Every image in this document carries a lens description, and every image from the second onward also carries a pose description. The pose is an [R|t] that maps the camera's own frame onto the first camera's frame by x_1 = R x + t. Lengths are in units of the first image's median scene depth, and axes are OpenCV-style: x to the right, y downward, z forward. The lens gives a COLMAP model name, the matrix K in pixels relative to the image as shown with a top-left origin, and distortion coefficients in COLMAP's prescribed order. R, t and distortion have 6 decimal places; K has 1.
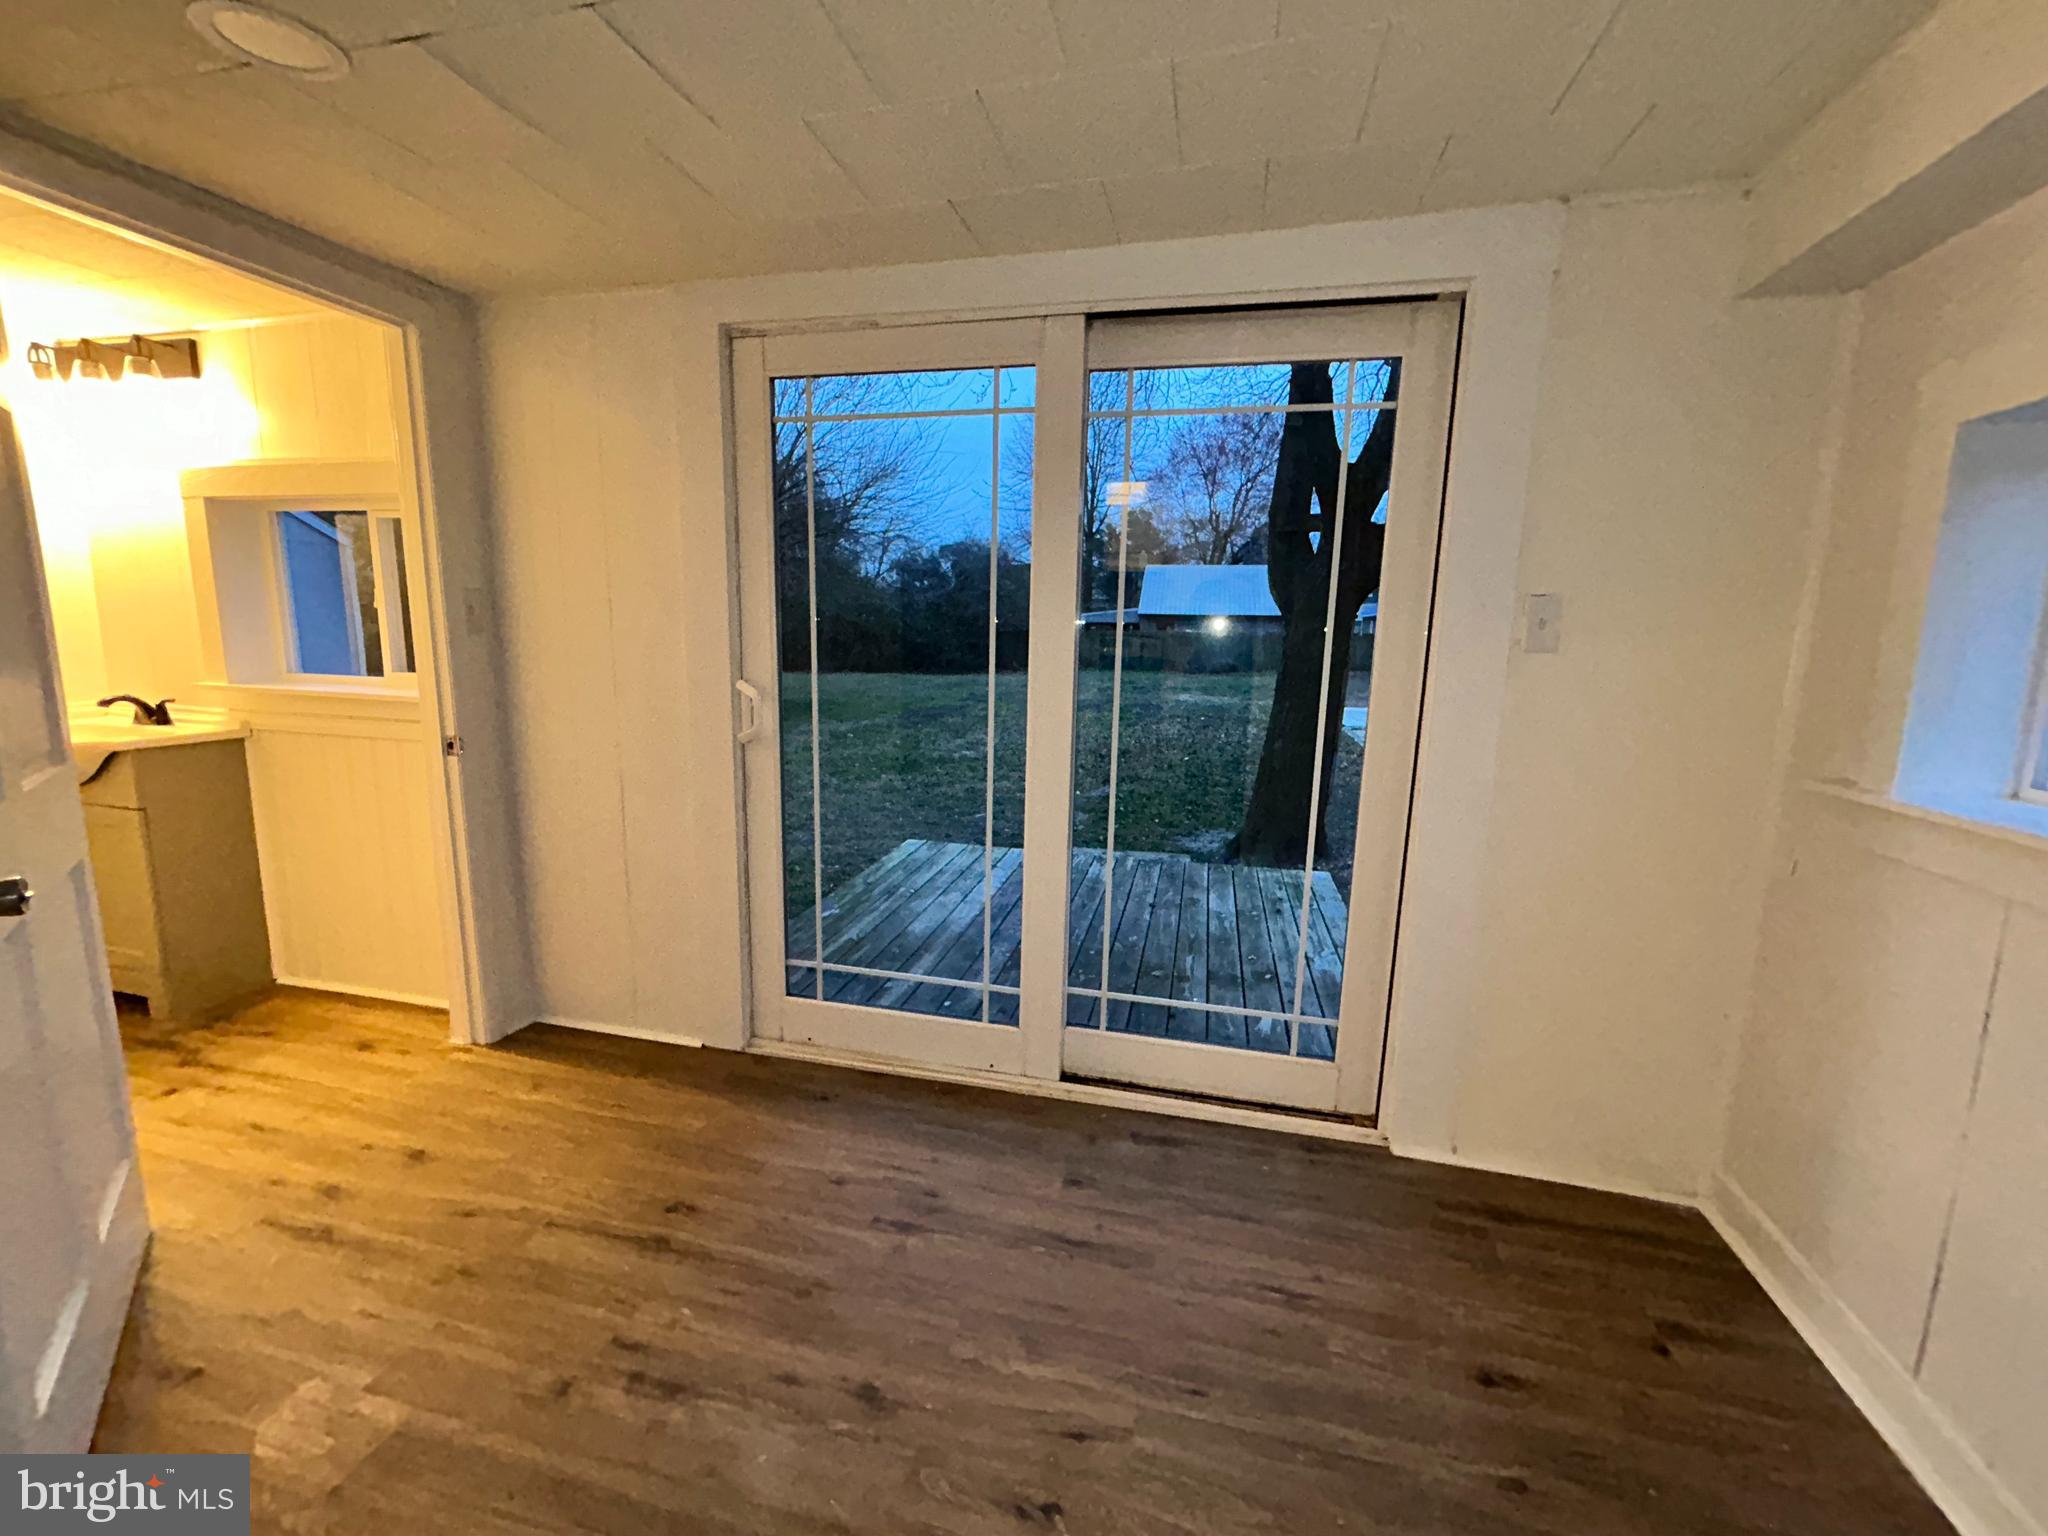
lens RADIAL K [[829.3, 0, 1022.3], [0, 829.3, 763.6], [0, 0, 1]] dist [-0.001586, -0.000557]
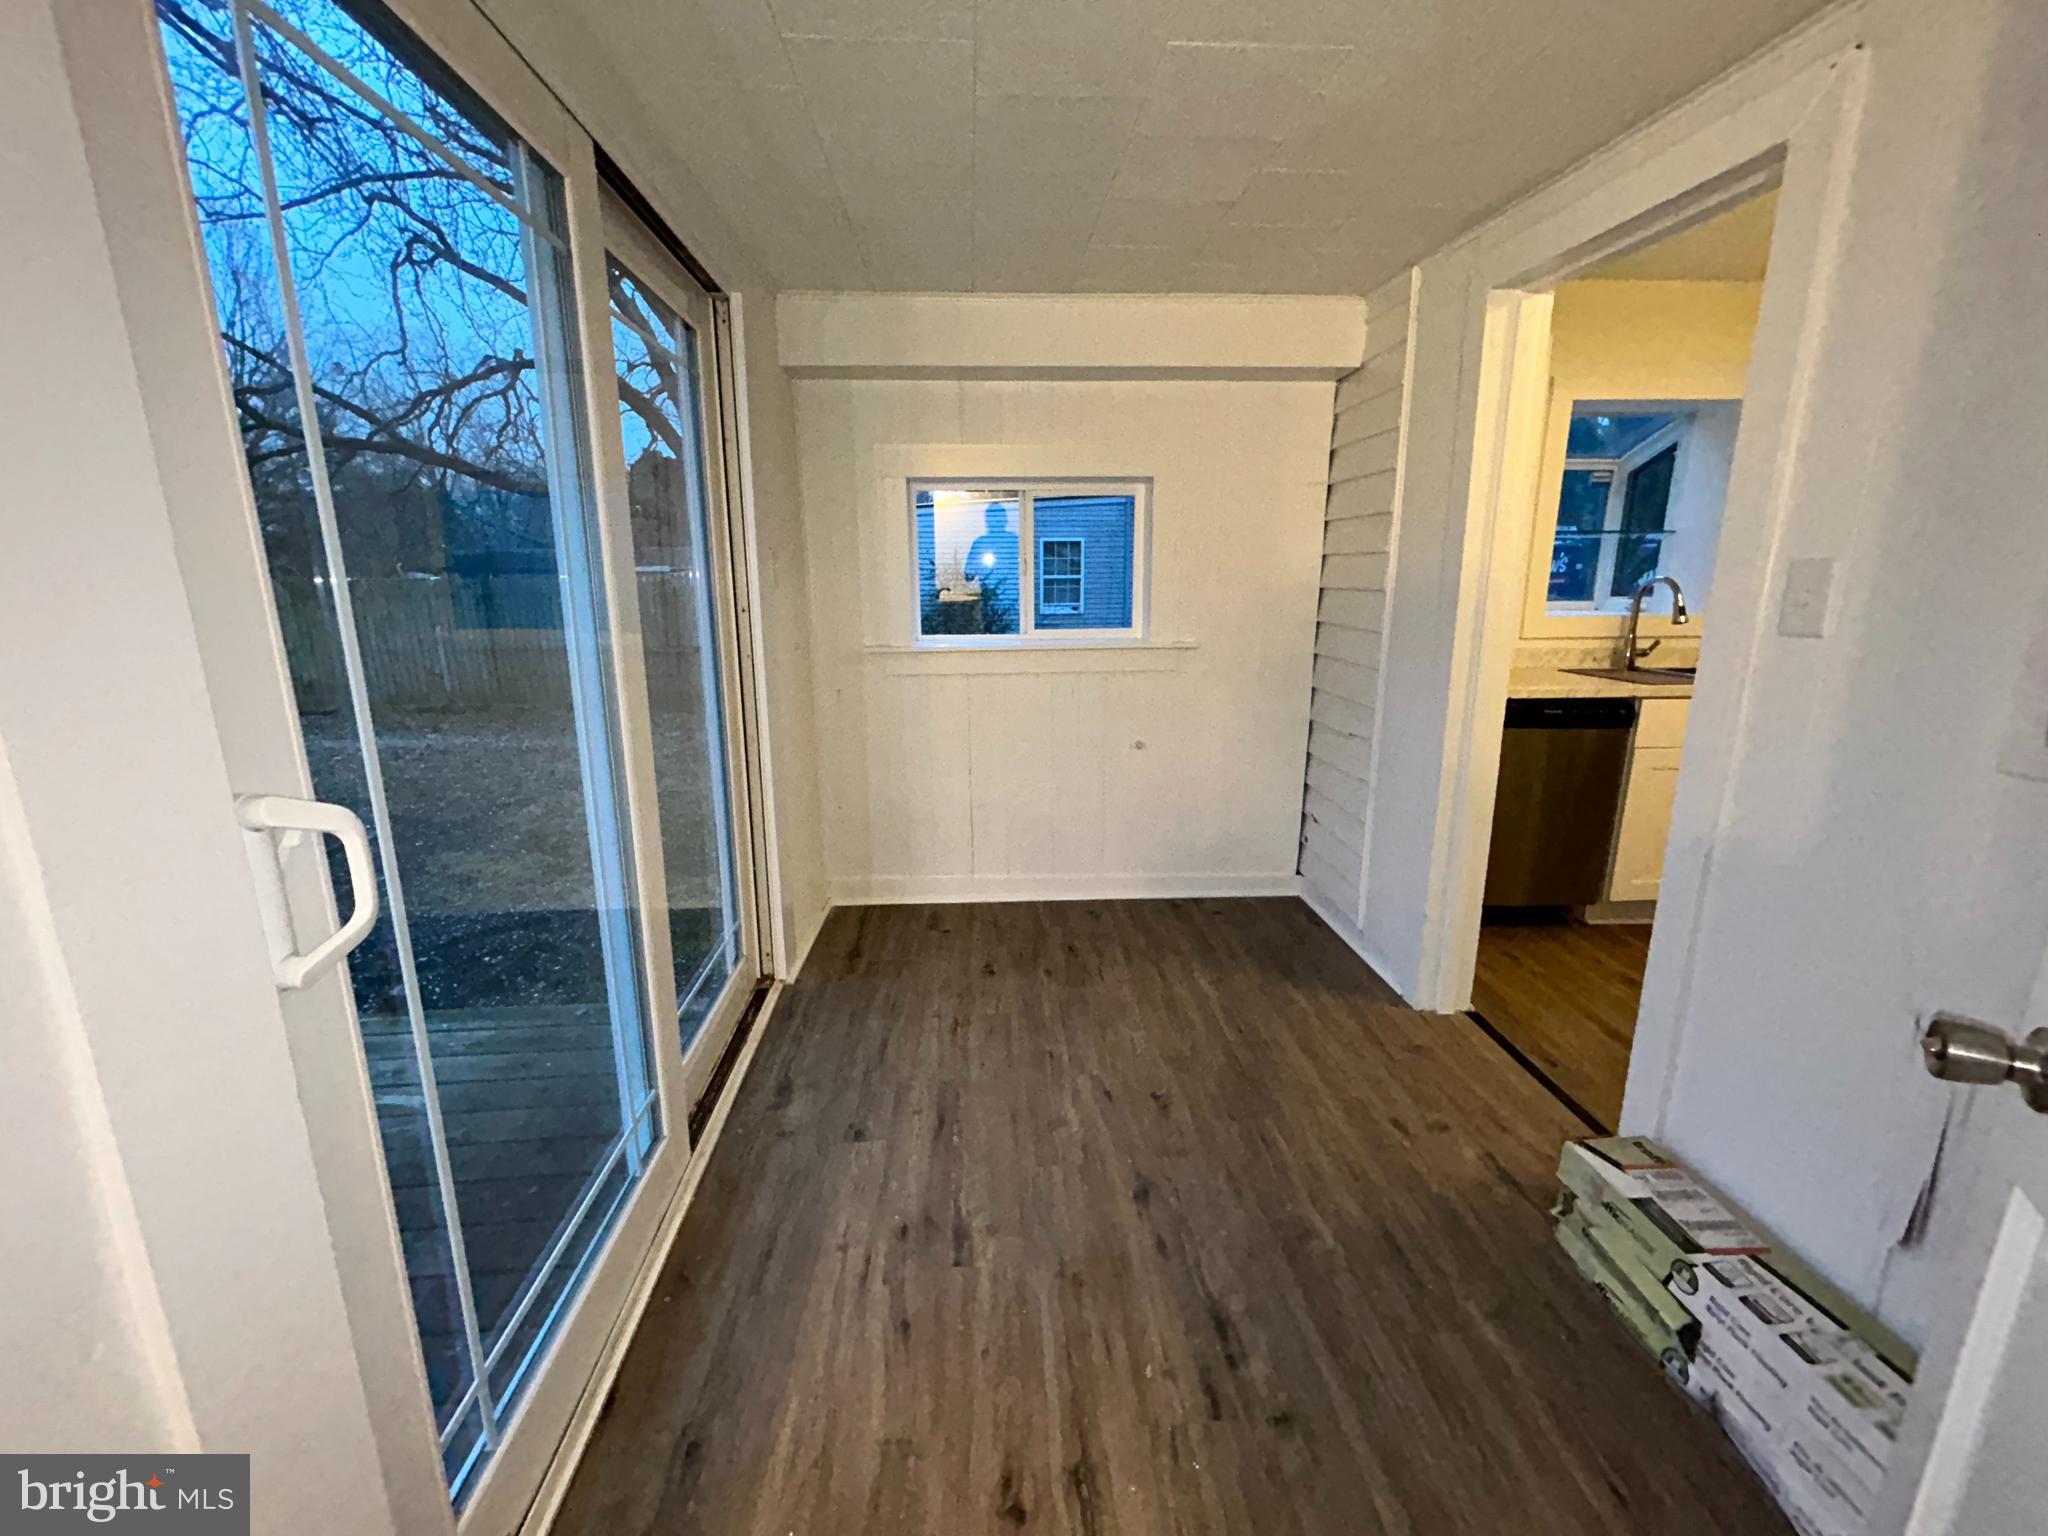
lens RADIAL K [[829.3, 0, 1022.8], [0, 829.3, 758.2], [0, 0, 1]] dist [-0.001586, -0.000557]
pose [[-0.293573, -0.233528, 0.926973, -0.968239], [0.149365, 0.946585, 0.285773, -0.222612], [-0.944195, 0.222353, -0.243011, 1.116668]]
